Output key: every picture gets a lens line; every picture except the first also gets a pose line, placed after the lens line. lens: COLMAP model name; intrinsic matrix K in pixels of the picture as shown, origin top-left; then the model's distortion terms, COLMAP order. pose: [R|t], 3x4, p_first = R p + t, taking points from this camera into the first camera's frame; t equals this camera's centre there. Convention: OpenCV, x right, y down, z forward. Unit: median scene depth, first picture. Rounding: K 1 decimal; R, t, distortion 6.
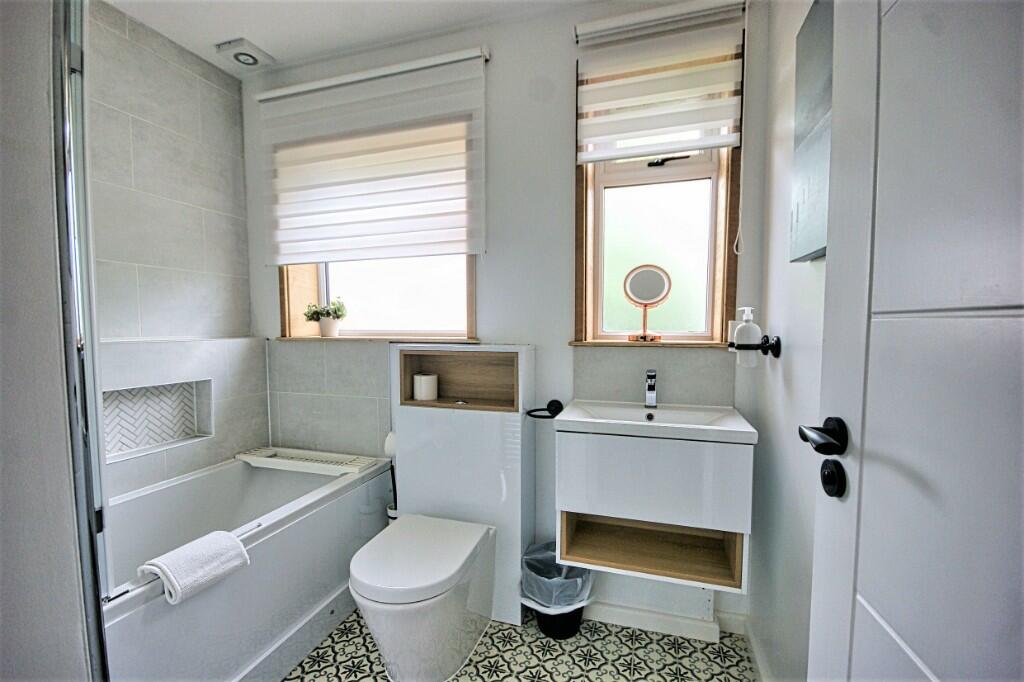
lens RADIAL K [[452.8, 0, 512.0], [0, 452.8, 341.0], [0, 0, 1]] dist [-0.012889, 0.000493]
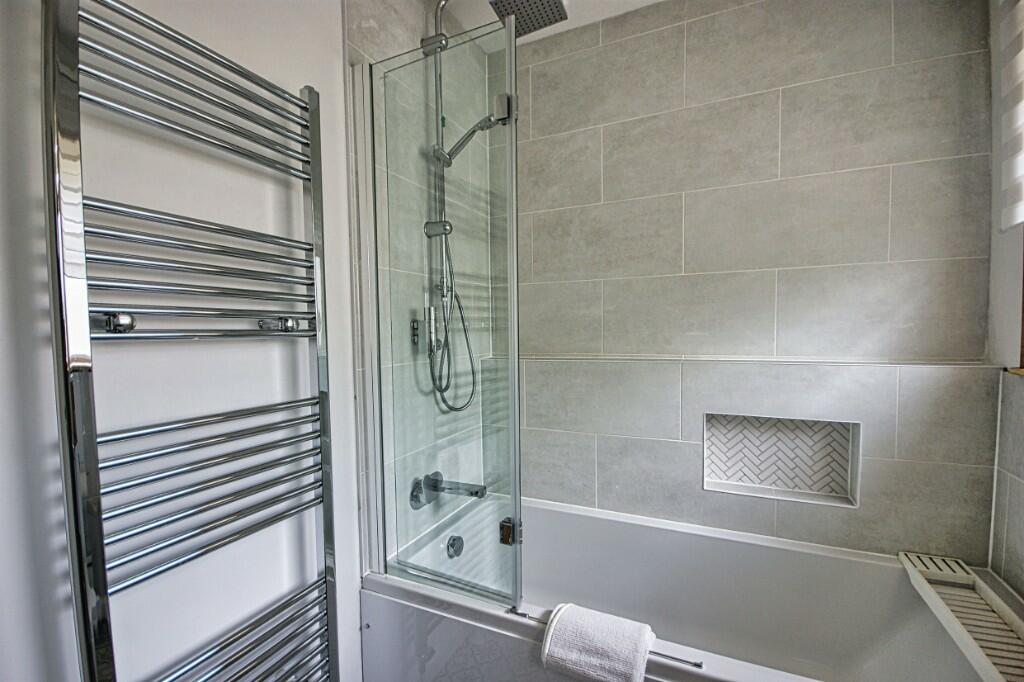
lens RADIAL K [[447.5, 0, 505.8], [0, 447.5, 354.7], [0, 0, 1]] dist [0.031509, -0.022419]
pose [[-0.130500, 0.053851, -0.989985, 0.063993], [-0.021288, 0.998141, 0.057101, -0.044965], [0.991220, 0.028527, -0.129112, 0.565503]]
